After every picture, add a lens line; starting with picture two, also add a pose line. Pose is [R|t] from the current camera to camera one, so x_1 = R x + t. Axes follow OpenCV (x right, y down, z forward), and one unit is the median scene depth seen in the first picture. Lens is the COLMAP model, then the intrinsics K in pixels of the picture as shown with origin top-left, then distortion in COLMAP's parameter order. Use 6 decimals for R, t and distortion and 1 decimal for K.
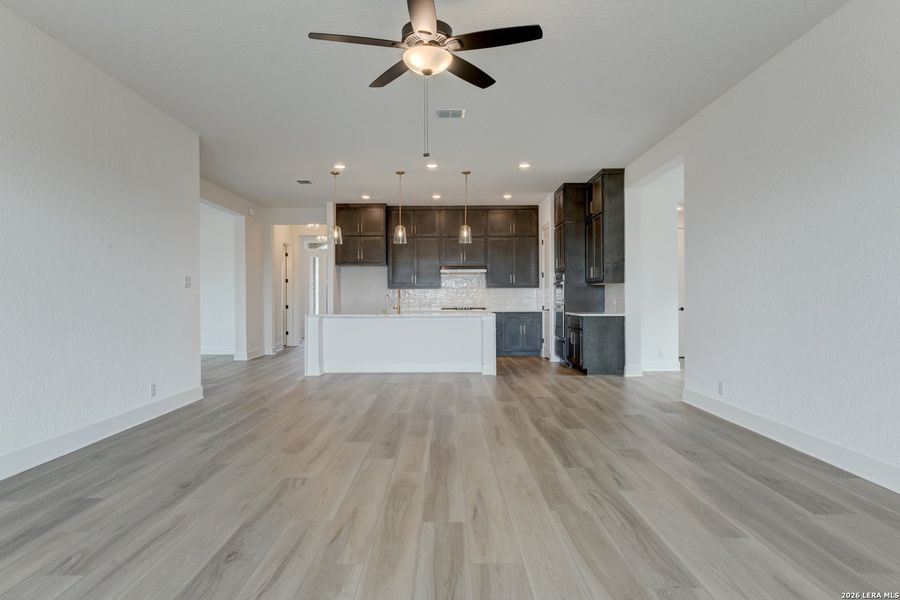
lens RADIAL K [[548.8, 0, 445.0], [0, 548.8, 283.8], [0, 0, 1]] dist [0.001531, 0.004640]
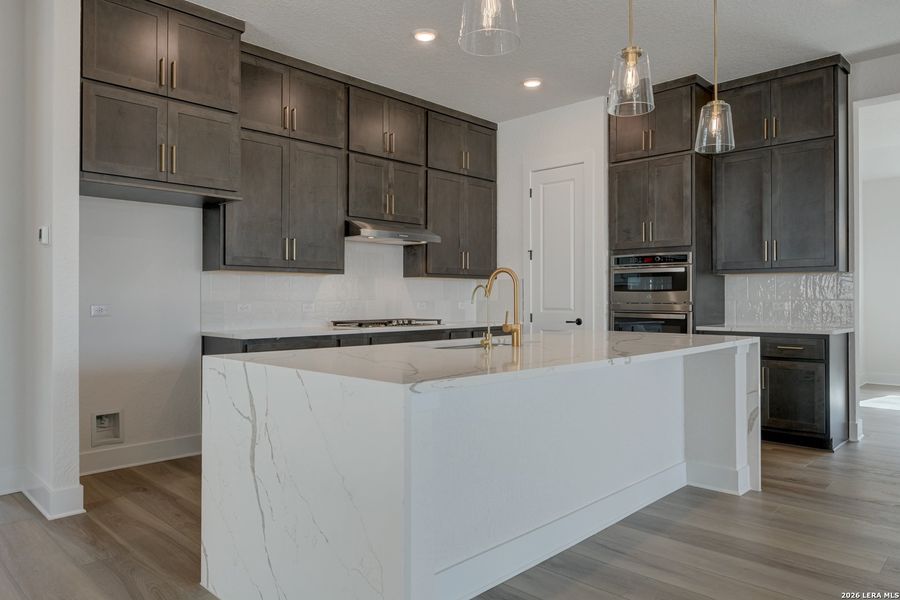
lens RADIAL K [[606.6, 0, 448.5], [0, 606.6, 293.0], [0, 0, 1]] dist [0.006899, -0.013114]
pose [[0.693651, 0.013100, 0.720192, -0.372443], [-0.020471, 0.999789, 0.001530, 0.025926], [-0.720020, -0.015805, 0.693773, 0.819339]]
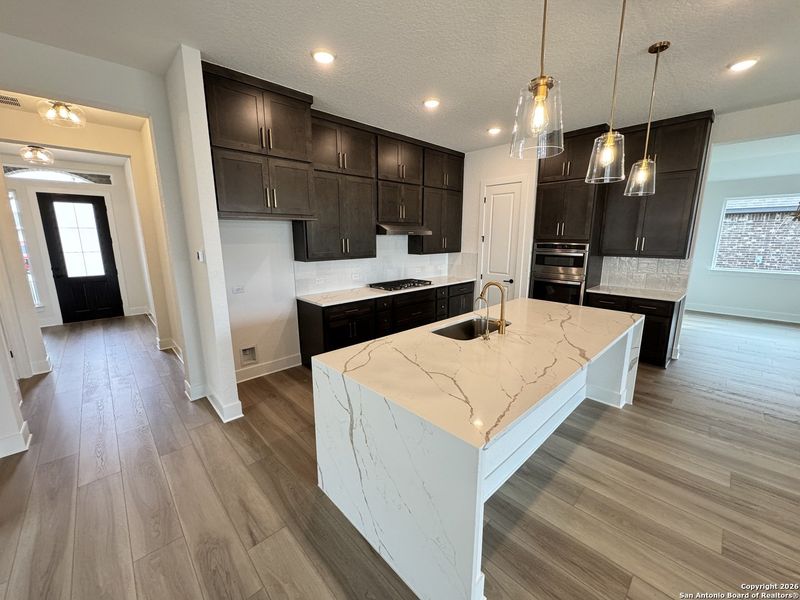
lens RADIAL K [[318.8, 0, 399.5], [0, 318.8, 299.2], [0, 0, 1]] dist [-0.004238, 0.001244]
pose [[0.721847, -0.131716, 0.679402, -0.352108], [-0.021472, 0.976985, 0.212222, -0.035196], [-0.691719, -0.167781, 0.702406, 0.901395]]
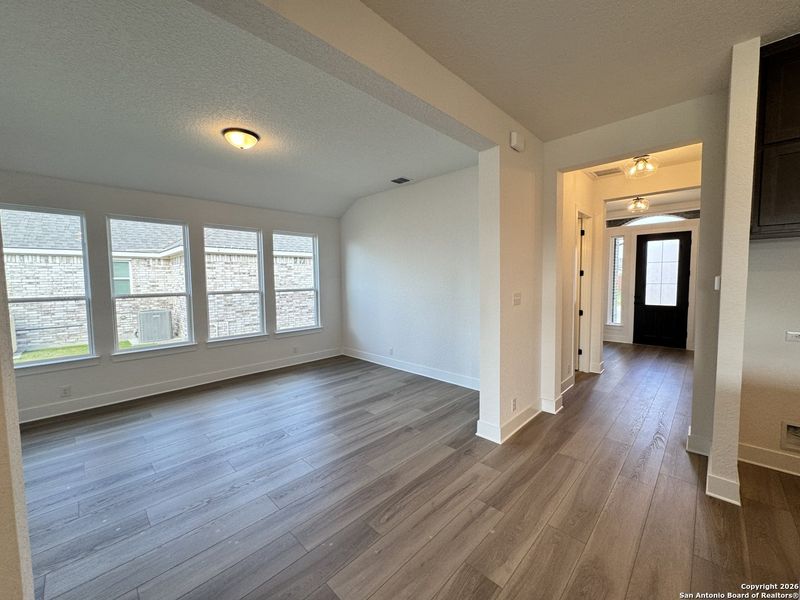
lens RADIAL K [[318.8, 0, 397.3], [0, 318.8, 295.8], [0, 0, 1]] dist [-0.004238, 0.001244]
pose [[0.713519, 0.035266, -0.699747, -0.278008], [0.029104, 0.996379, 0.079892, -0.023214], [0.700031, -0.077369, 0.709909, 0.891940]]
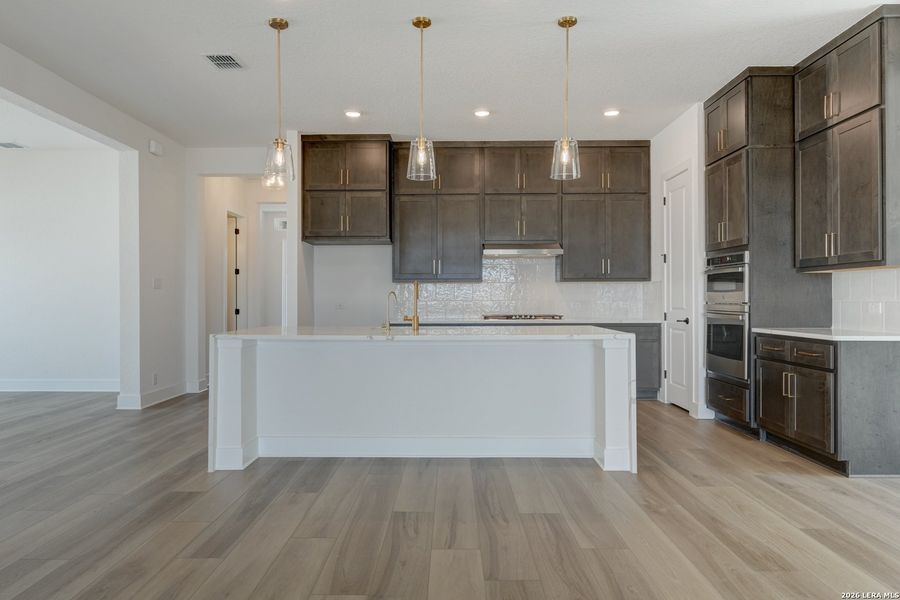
lens RADIAL K [[548.8, 0, 451.5], [0, 548.8, 300.5], [0, 0, 1]] dist [0.001531, 0.004640]
pose [[0.999972, 0.002969, 0.006814, -0.058502], [-0.003168, 0.999563, 0.029388, 0.013997], [-0.006724, -0.029408, 0.999545, 0.531177]]
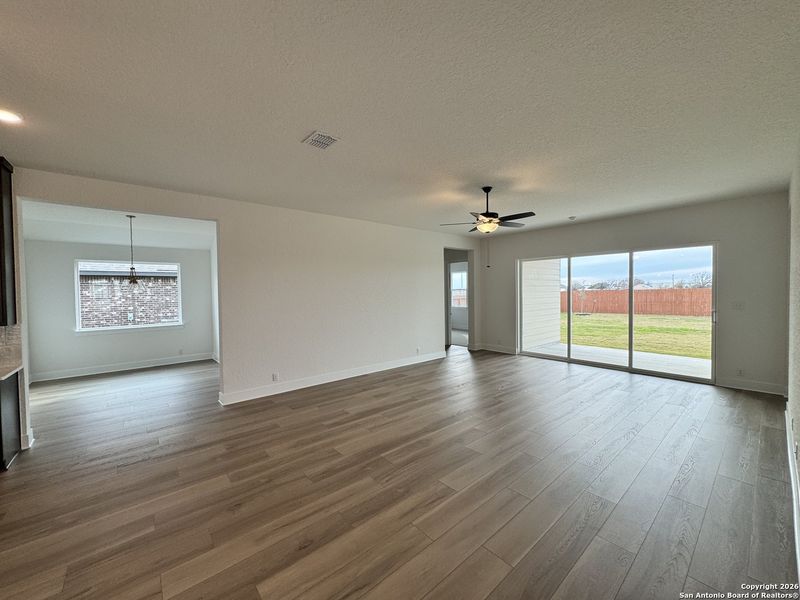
lens RADIAL K [[318.8, 0, 402.6], [0, 318.8, 299.0], [0, 0, 1]] dist [-0.004238, 0.001244]
pose [[-0.654571, -0.002374, 0.755997, -0.317150], [-0.001339, 0.999997, 0.001981, -0.034943], [-0.755999, 0.000284, -0.654573, 0.839768]]
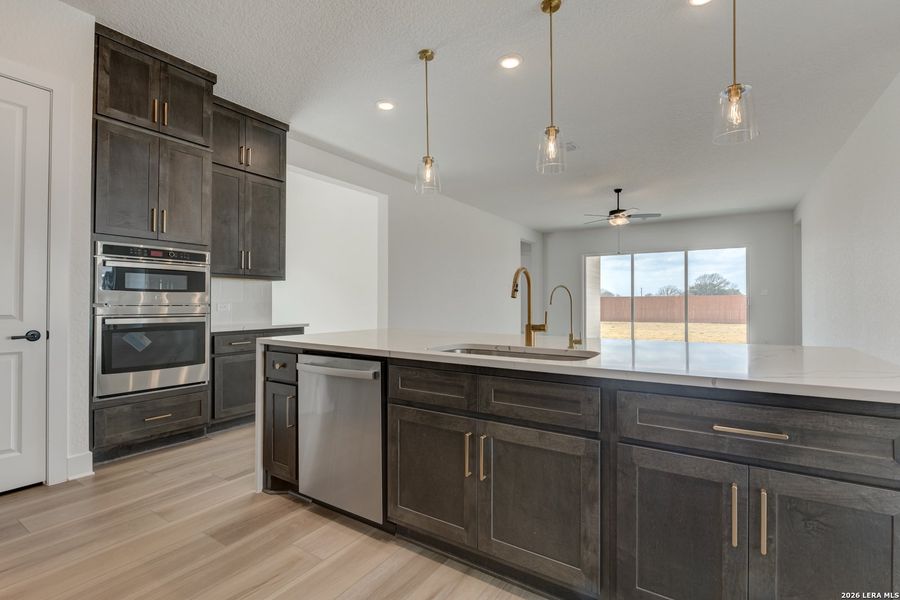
lens RADIAL K [[419.3, 0, 457.5], [0, 419.3, 296.8], [0, 0, 1]] dist [-0.014735, -0.000315]
pose [[-0.842680, 0.008760, 0.538344, -0.190627], [-0.012529, 0.999278, -0.035873, 0.035621], [-0.538269, -0.036974, -0.841962, 1.278413]]
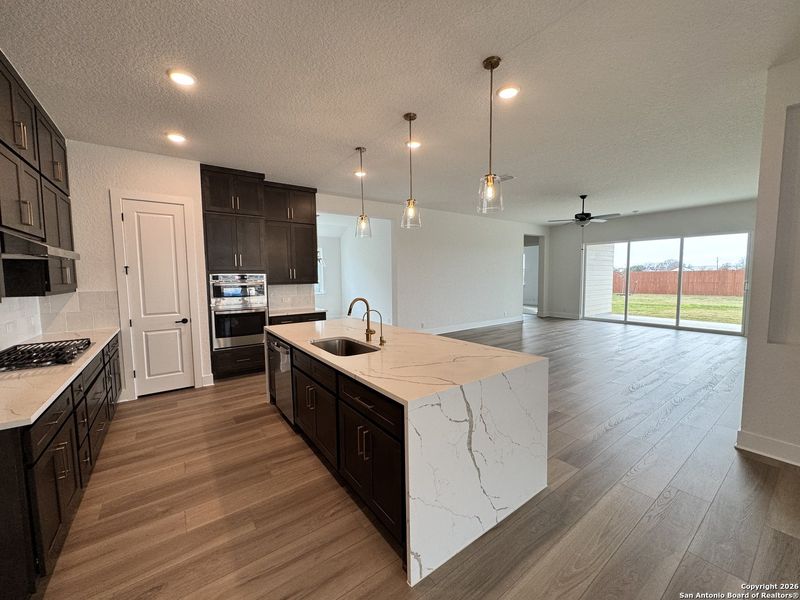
lens RADIAL K [[318.8, 0, 403.0], [0, 318.8, 297.8], [0, 0, 1]] dist [-0.004238, 0.001244]
pose [[-0.597218, -0.045081, 0.800811, -0.380575], [-0.005252, 0.998618, 0.052299, -0.007509], [-0.802062, 0.027028, -0.596629, 1.213842]]
